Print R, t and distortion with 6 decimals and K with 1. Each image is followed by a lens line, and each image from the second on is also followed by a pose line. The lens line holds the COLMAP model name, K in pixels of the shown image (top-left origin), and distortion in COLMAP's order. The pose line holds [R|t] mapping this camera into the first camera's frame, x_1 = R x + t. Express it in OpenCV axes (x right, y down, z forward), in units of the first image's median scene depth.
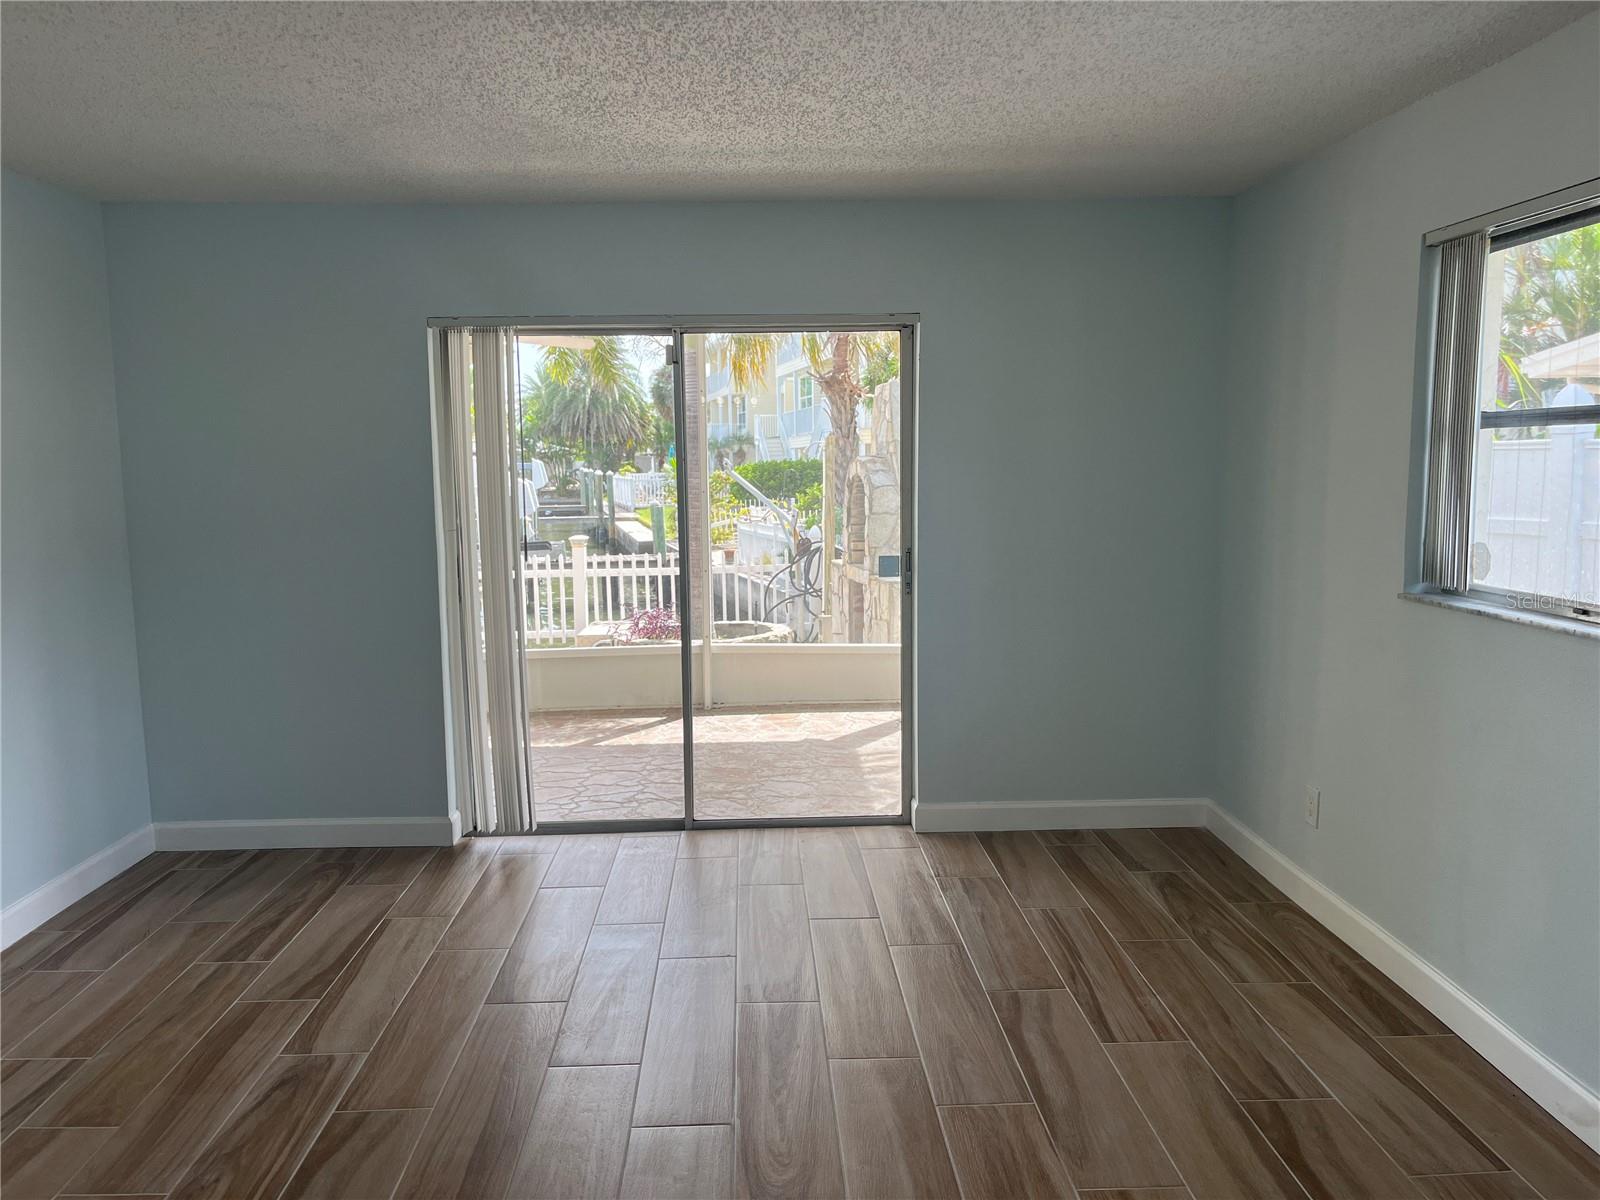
lens RADIAL K [[1212.1, 0, 795.0], [0, 1212.1, 594.3], [0, 0, 1]] dist [0.041210, -0.076215]
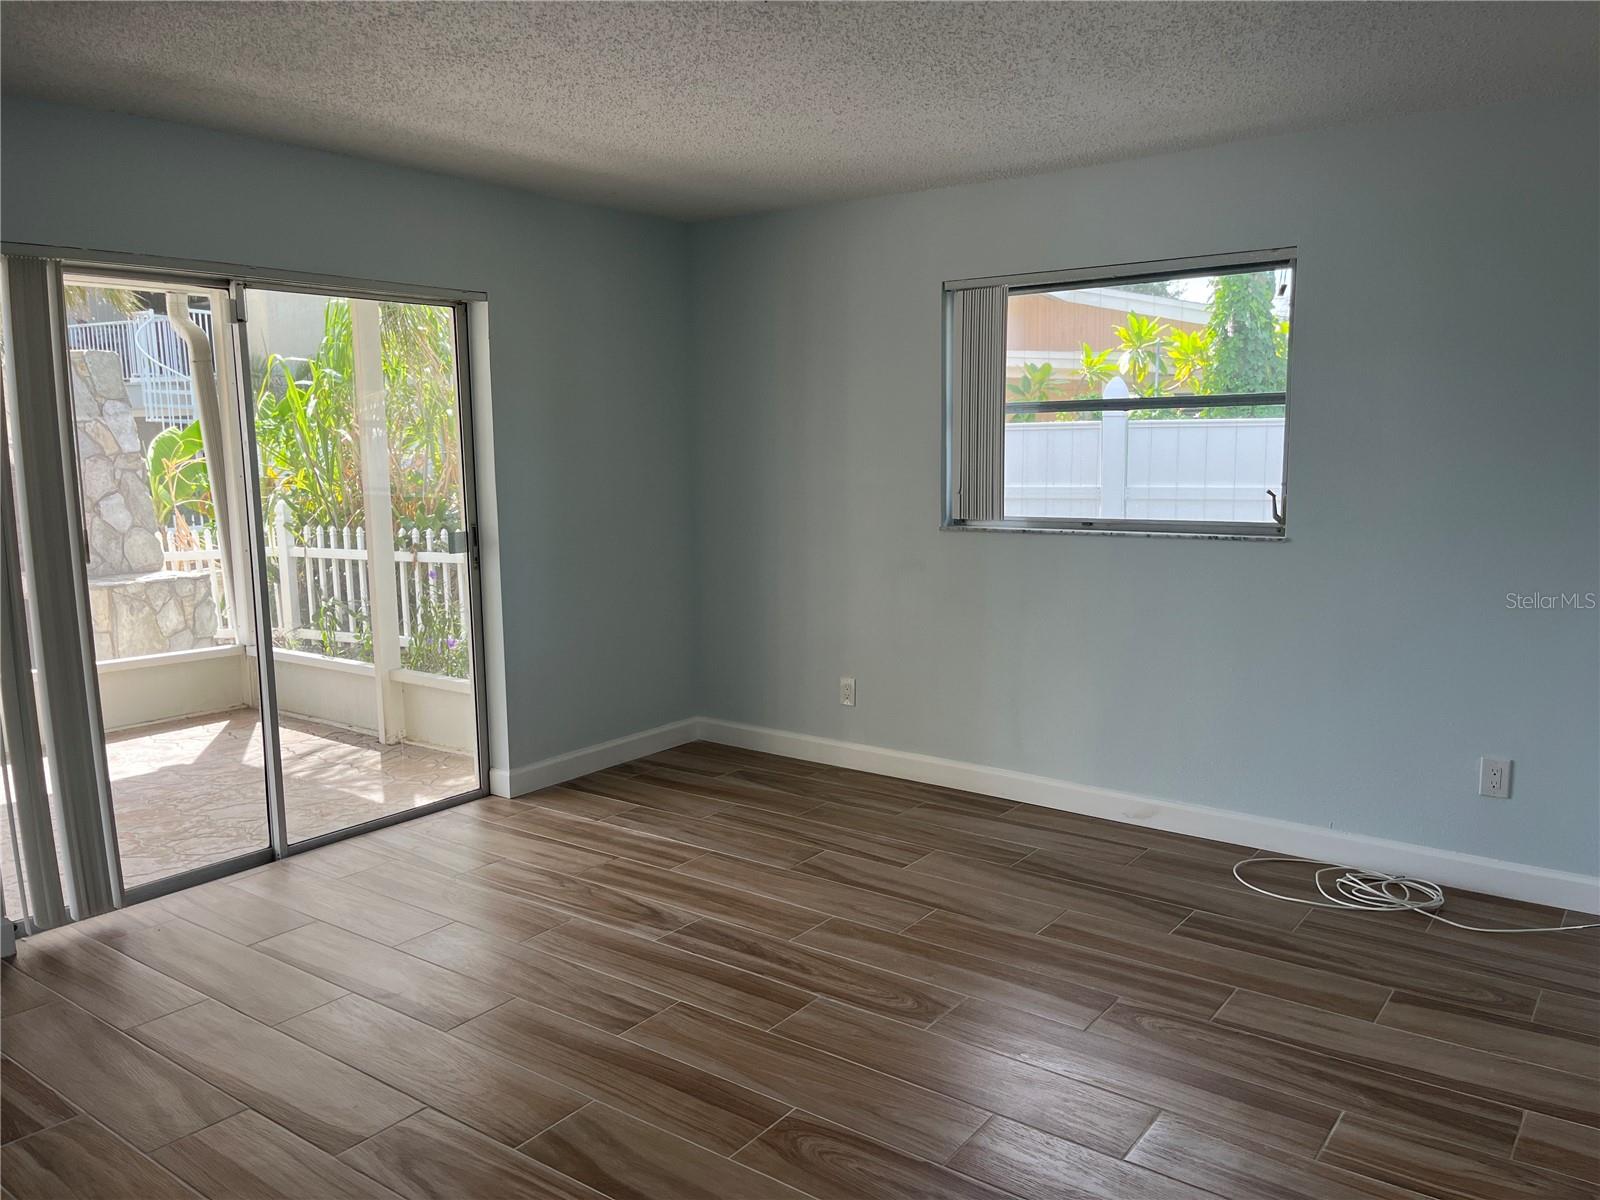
lens RADIAL K [[1212.1, 0, 794.8], [0, 1212.1, 604.6], [0, 0, 1]] dist [0.041210, -0.076215]
pose [[0.627207, -0.103436, 0.771953, -0.640958], [0.093405, 0.993978, 0.057295, -0.004849], [-0.773231, 0.036169, 0.633092, 0.185671]]
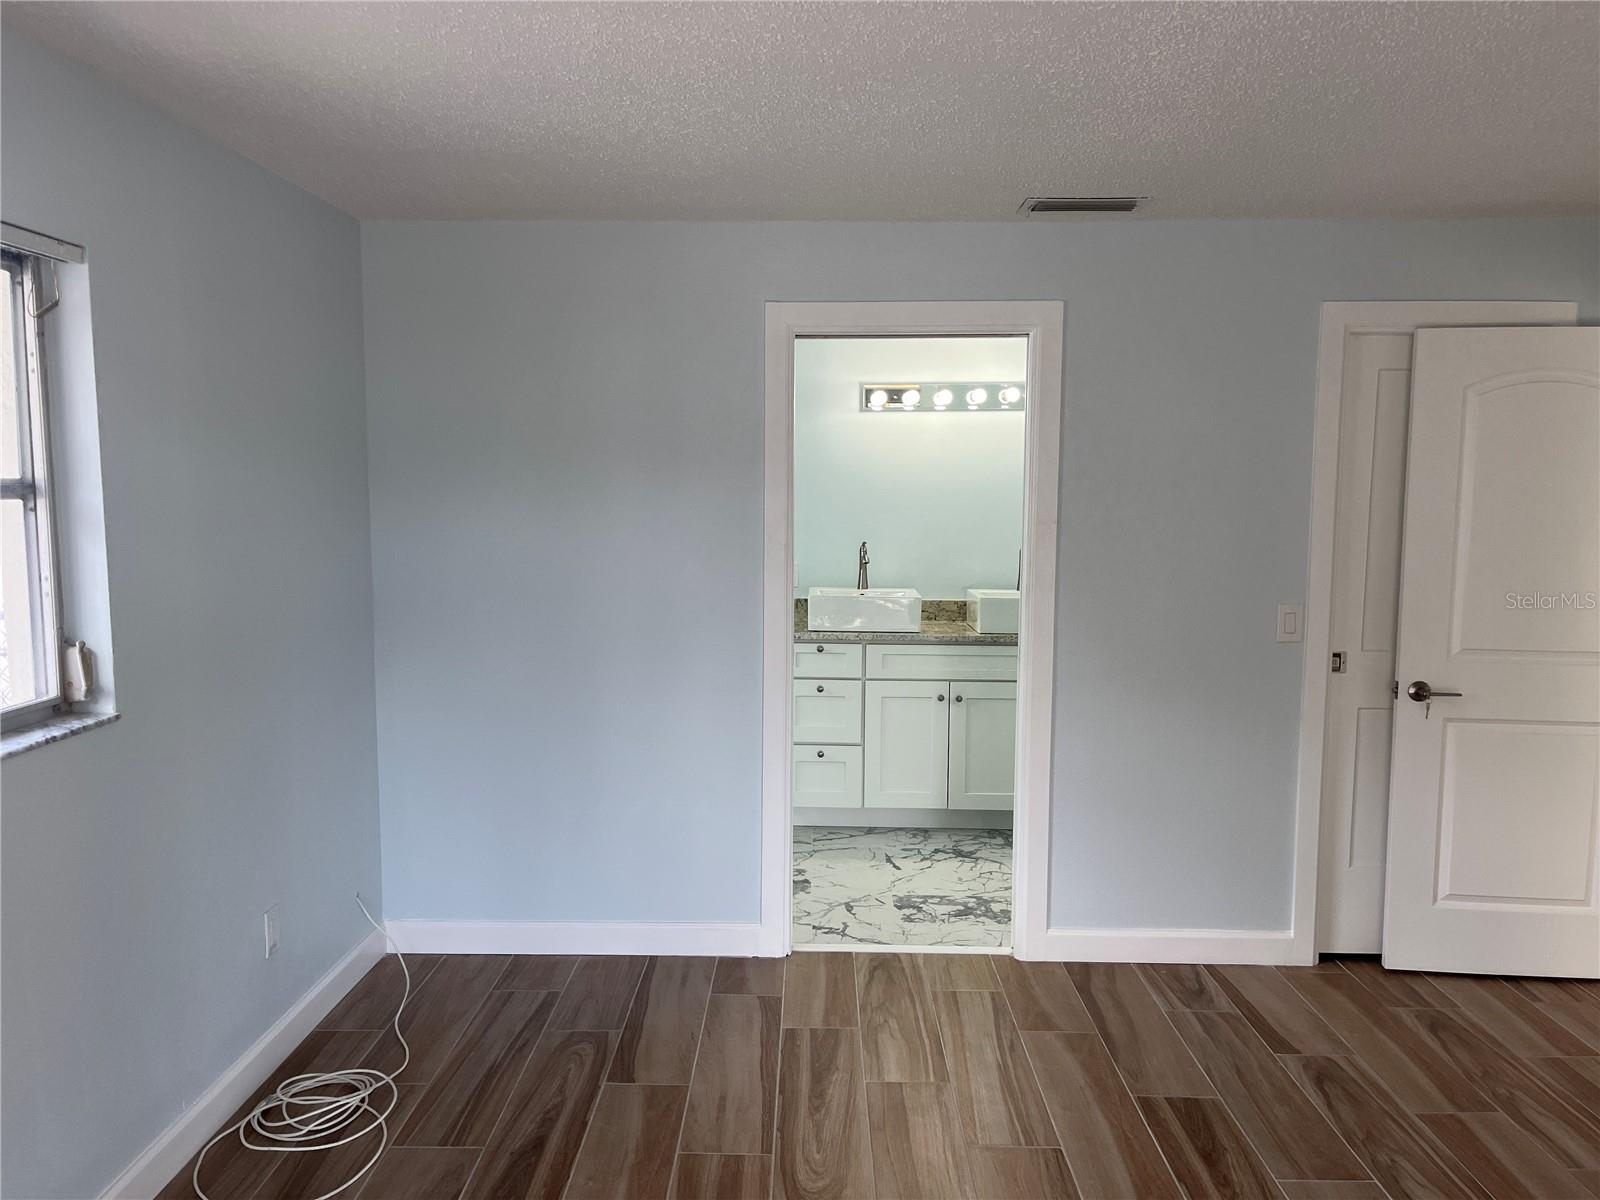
lens RADIAL K [[1212.1, 0, 789.2], [0, 1212.1, 588.5], [0, 0, 1]] dist [0.041210, -0.076215]
pose [[-0.997874, 0.003299, 0.065091, 0.032630], [0.016409, 0.979264, 0.201925, -0.154879], [-0.063075, 0.202564, -0.977236, 1.125836]]
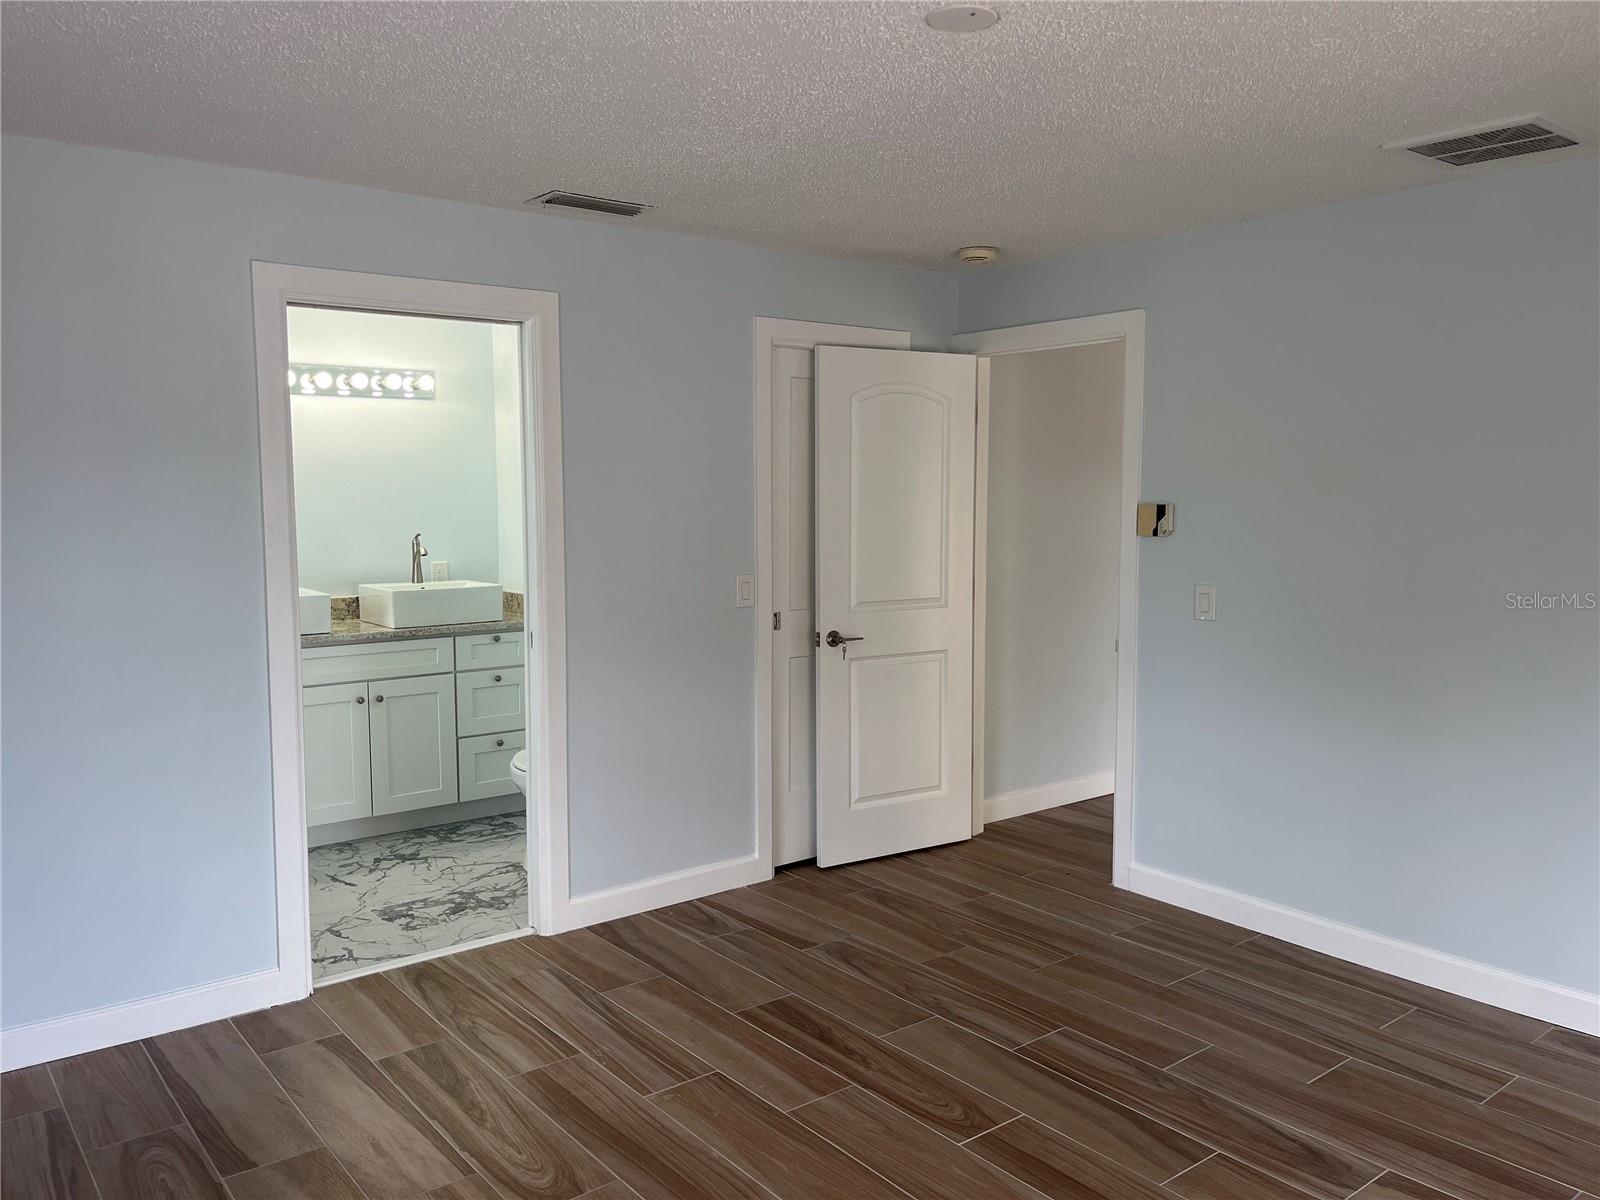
lens RADIAL K [[1212.1, 0, 794.9], [0, 1212.1, 591.2], [0, 0, 1]] dist [0.041210, -0.076215]
pose [[-0.807085, 0.066477, -0.586680, 0.331458], [-0.058658, 0.979698, 0.191706, -0.143788], [0.587514, 0.189136, -0.786801, 1.071595]]
